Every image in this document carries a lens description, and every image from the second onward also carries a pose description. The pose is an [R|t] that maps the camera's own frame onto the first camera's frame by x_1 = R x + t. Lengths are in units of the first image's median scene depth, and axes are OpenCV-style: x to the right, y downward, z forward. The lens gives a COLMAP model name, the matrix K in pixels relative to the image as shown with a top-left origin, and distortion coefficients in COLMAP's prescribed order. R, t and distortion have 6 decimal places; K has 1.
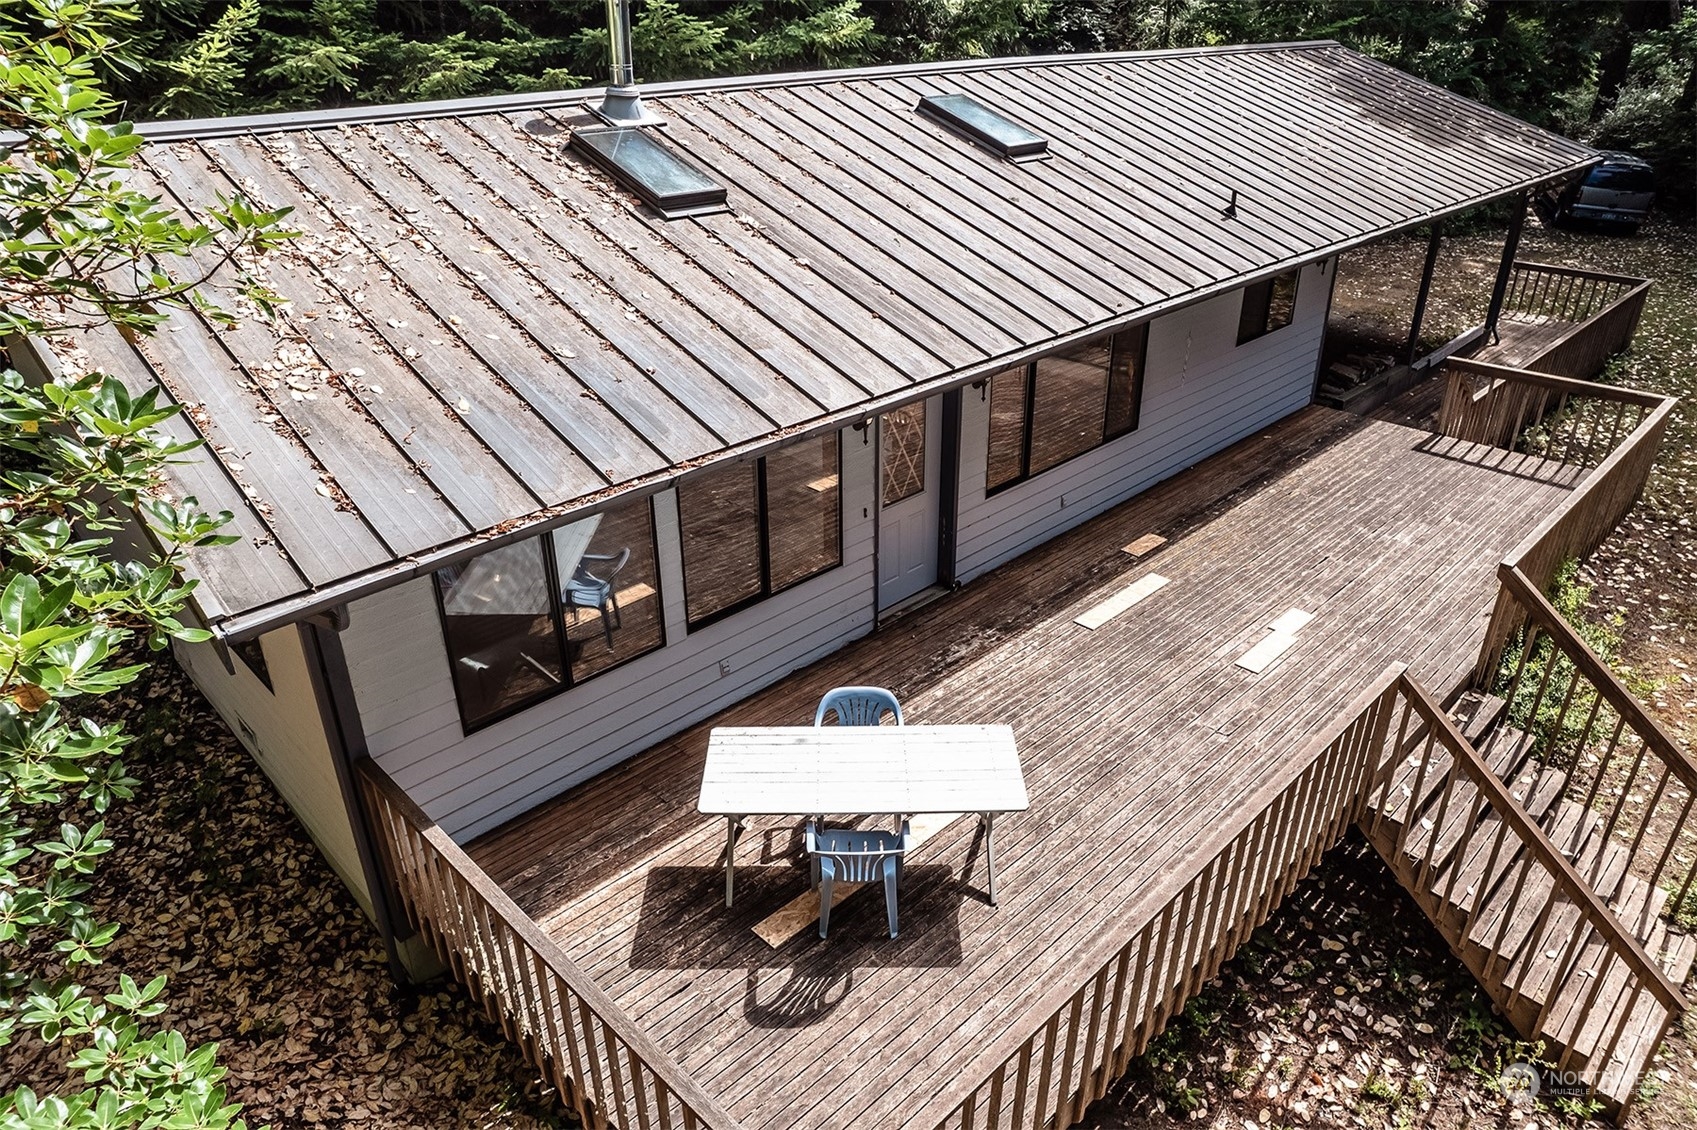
lens RADIAL K [[1113.2, 0, 848.5], [0, 1113.2, 565.0], [0, 0, 1]] dist [-0.041825, 0.001175]
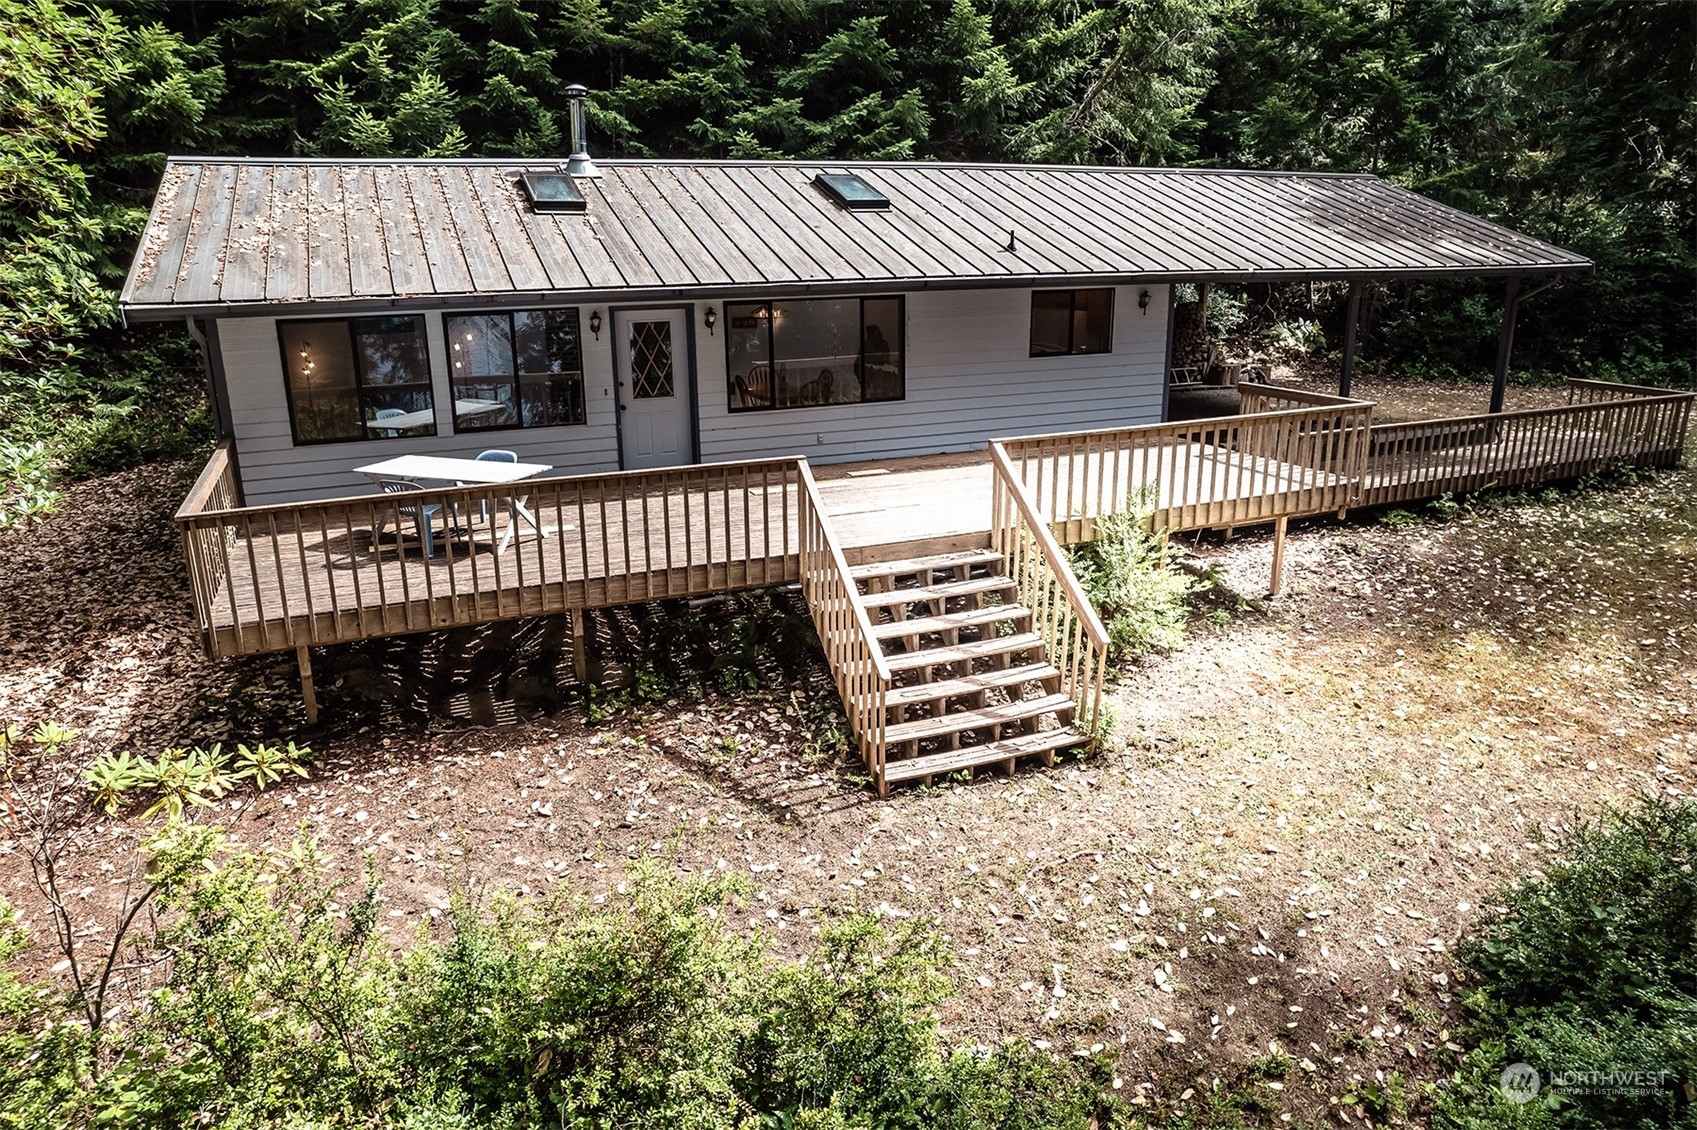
lens RADIAL K [[1113.2, 0, 848.5], [0, 1113.2, 565.0], [0, 0, 1]] dist [-0.041825, 0.001175]
pose [[0.926678, 0.102274, -0.361674, 0.874920], [-0.167610, 0.973736, -0.154095, 0.353109], [0.336415, 0.203417, 0.919482, -0.231386]]
